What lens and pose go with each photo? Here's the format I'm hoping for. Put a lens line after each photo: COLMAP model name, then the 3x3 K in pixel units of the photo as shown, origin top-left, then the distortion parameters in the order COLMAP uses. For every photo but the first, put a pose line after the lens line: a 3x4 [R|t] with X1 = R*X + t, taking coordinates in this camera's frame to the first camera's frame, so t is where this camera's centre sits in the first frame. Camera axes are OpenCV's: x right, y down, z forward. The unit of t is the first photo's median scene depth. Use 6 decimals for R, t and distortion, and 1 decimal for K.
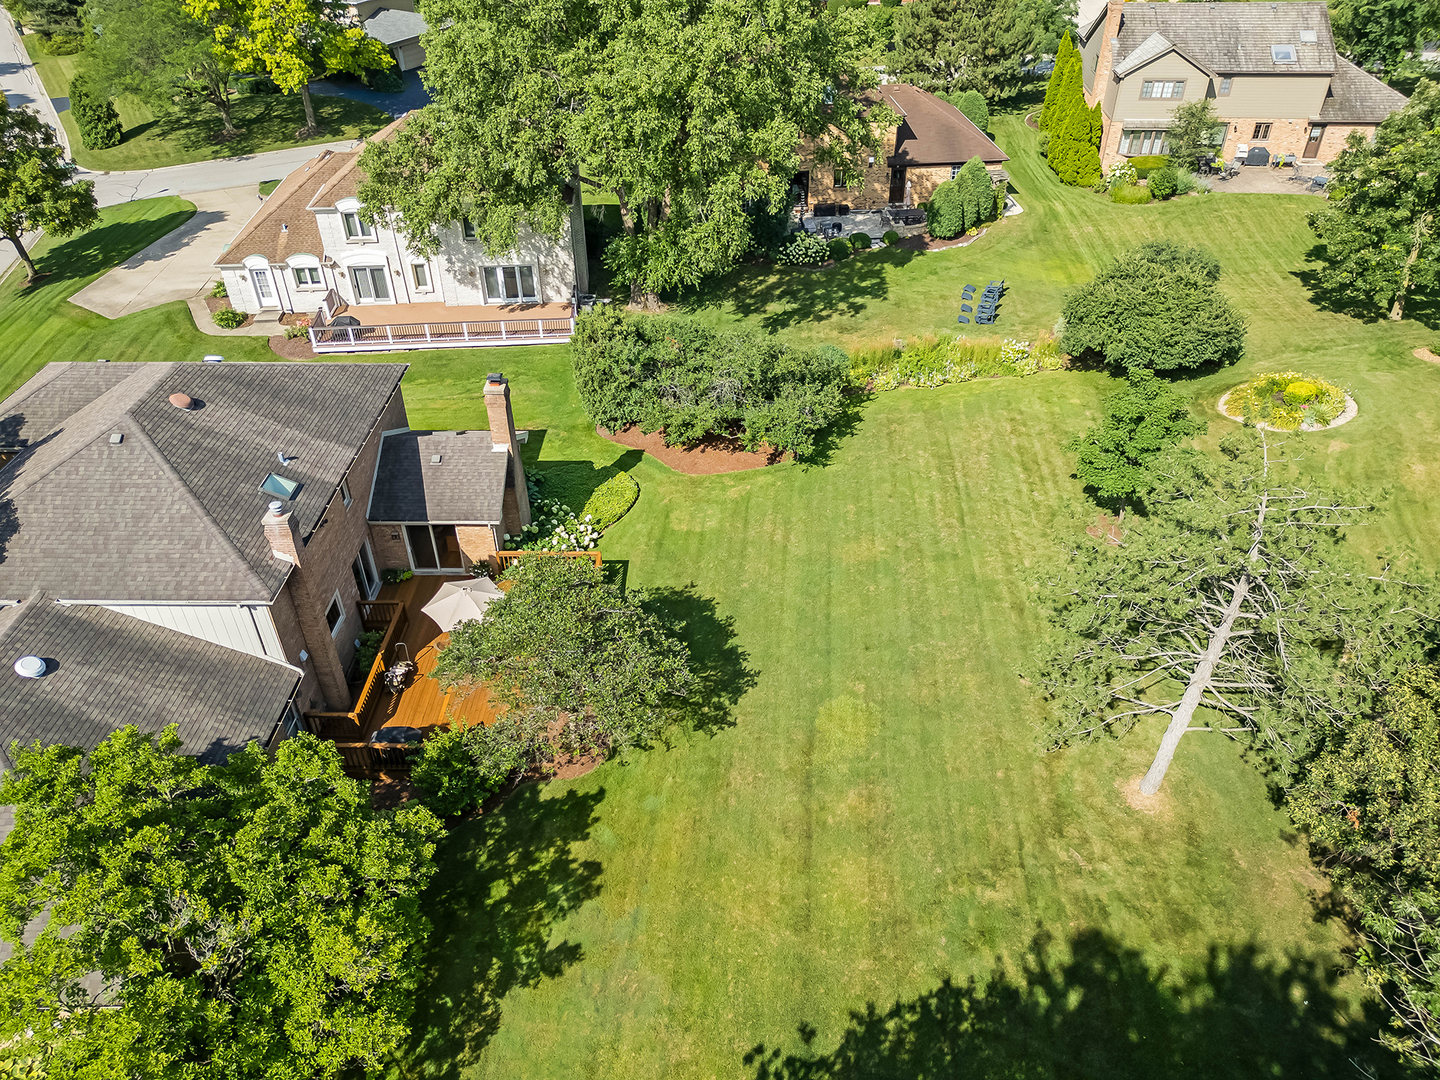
lens RADIAL K [[1019.0, 0, 714.7], [0, 1019.0, 549.1], [0, 0, 1]] dist [0.076162, -0.069594]
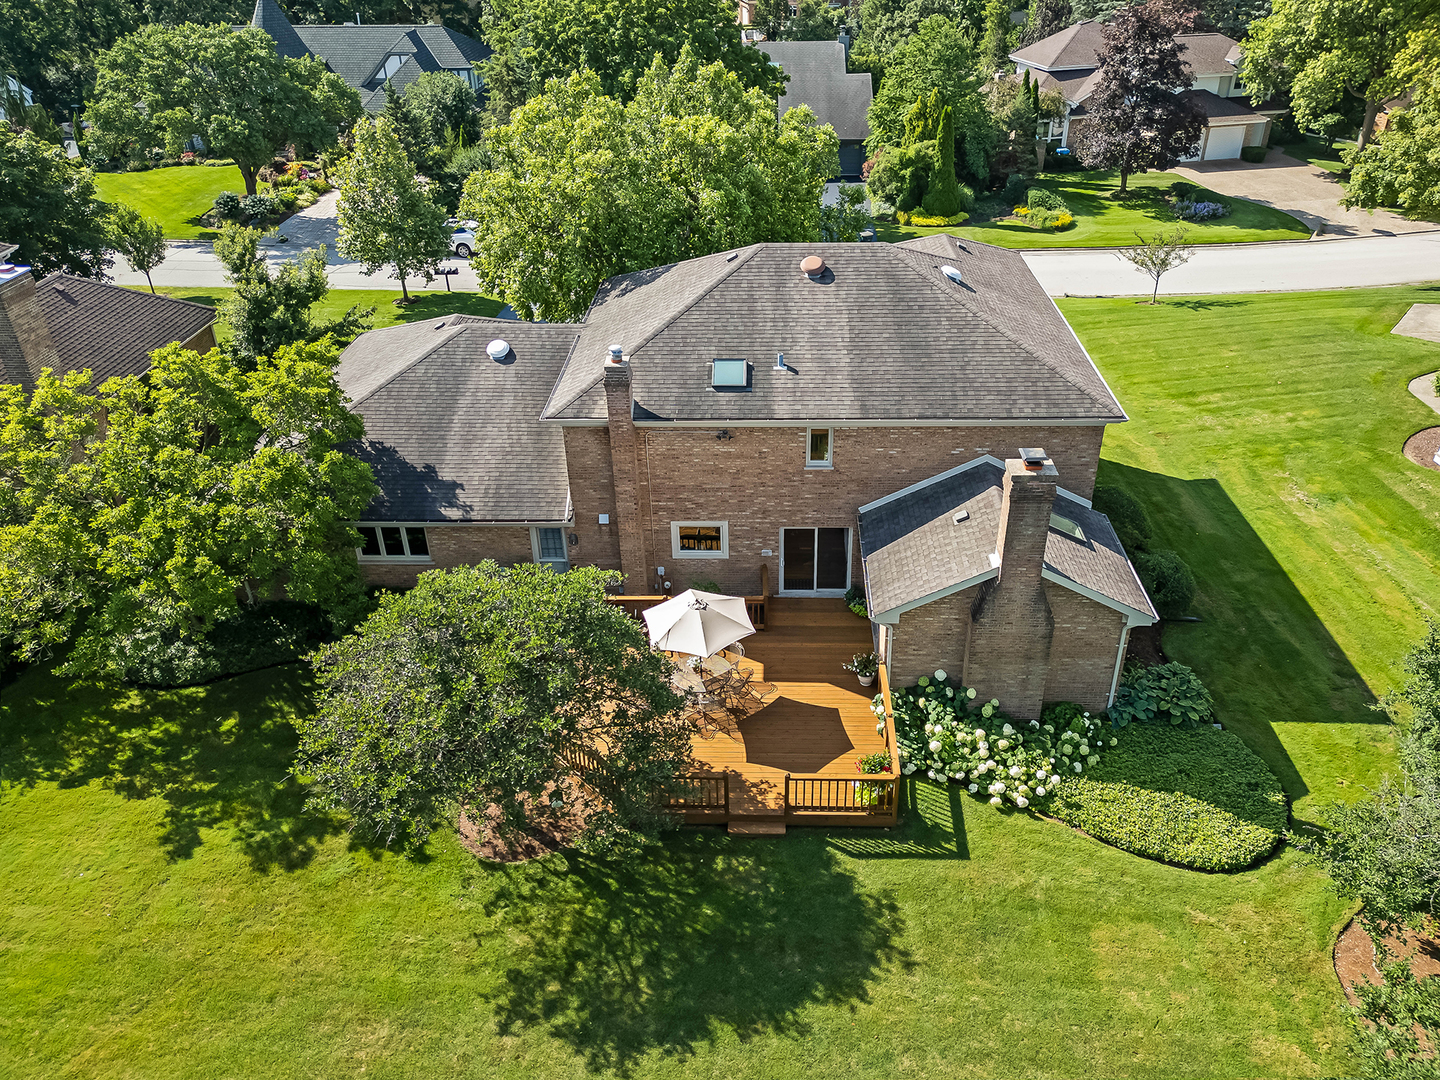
lens RADIAL K [[1064.3, 0, 743.2], [0, 1064.3, 519.0], [0, 0, 1]] dist [0.046693, -0.021366]
pose [[-0.012363, 0.519841, -0.854174, 0.218818], [-0.582933, 0.690312, 0.428554, -0.204410], [0.812426, 0.503224, 0.294498, 0.465239]]
